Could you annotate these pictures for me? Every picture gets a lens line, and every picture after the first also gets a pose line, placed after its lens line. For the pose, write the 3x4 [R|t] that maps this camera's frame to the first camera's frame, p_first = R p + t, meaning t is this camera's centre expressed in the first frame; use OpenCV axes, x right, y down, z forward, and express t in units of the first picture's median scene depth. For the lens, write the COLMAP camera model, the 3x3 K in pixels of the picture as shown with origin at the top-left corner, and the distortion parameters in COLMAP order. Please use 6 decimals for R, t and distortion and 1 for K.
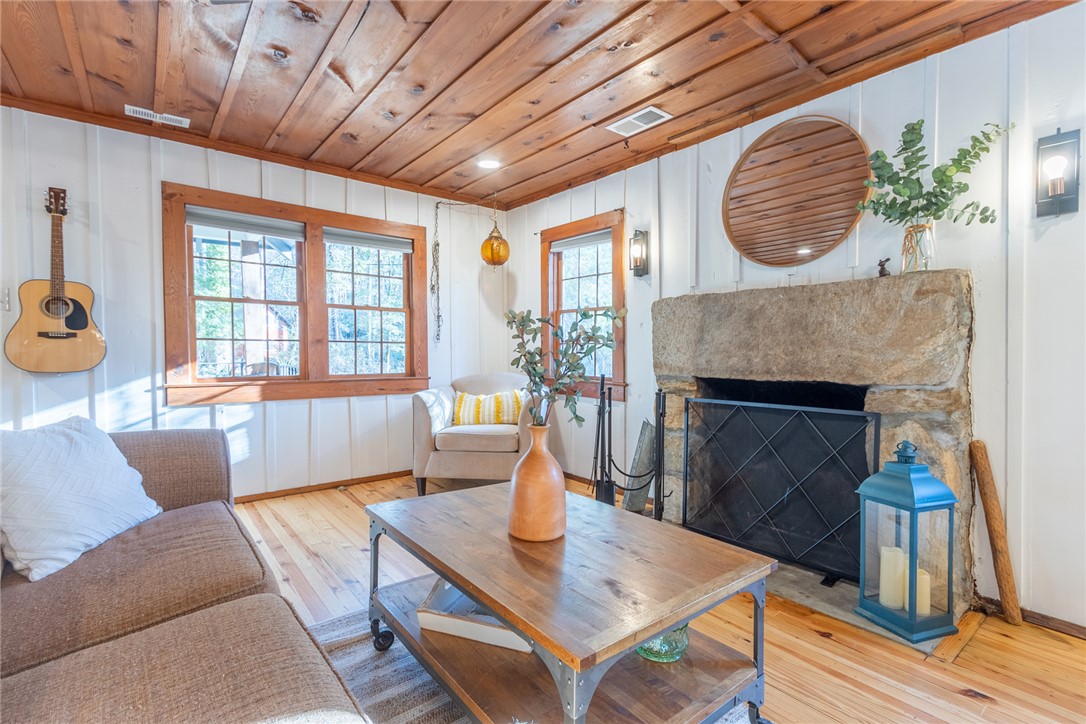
lens RADIAL K [[499.8, 0, 542.3], [0, 499.8, 361.2], [0, 0, 1]] dist [0.001686, -0.000038]
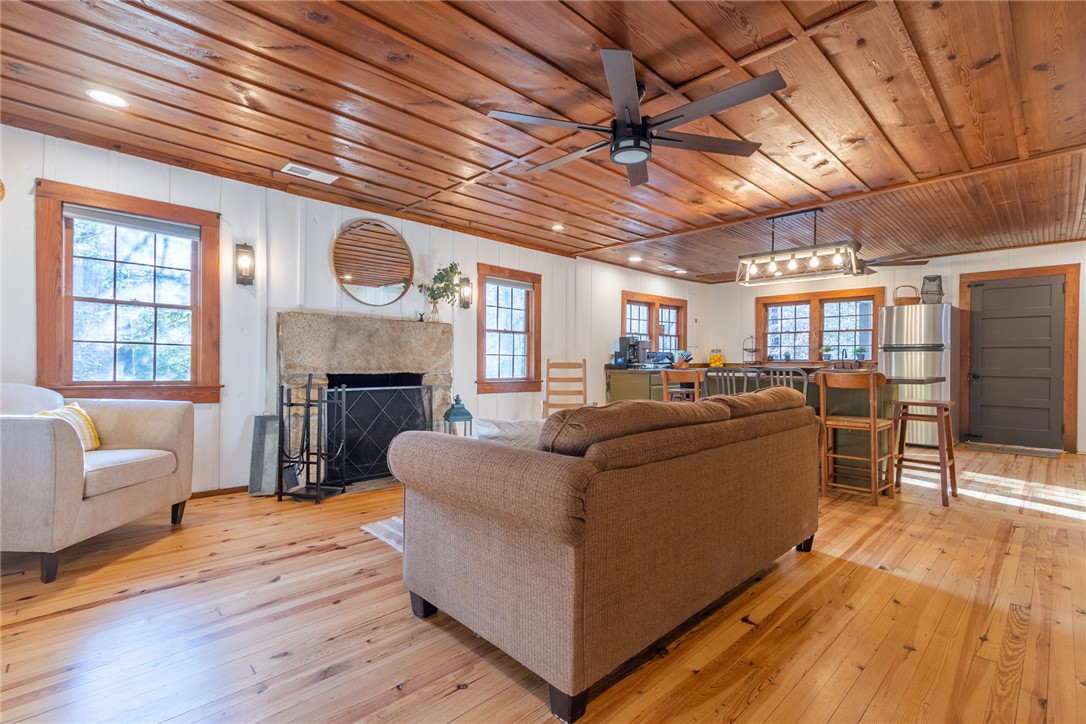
lens RADIAL K [[499.8, 0, 535.5], [0, 499.8, 359.0], [0, 0, 1]] dist [0.001686, -0.000038]
pose [[-0.090902, 0.007113, 0.995834, -1.203847], [0.009124, 0.999938, -0.006309, 0.004354], [-0.995818, 0.008512, -0.090962, 0.597365]]
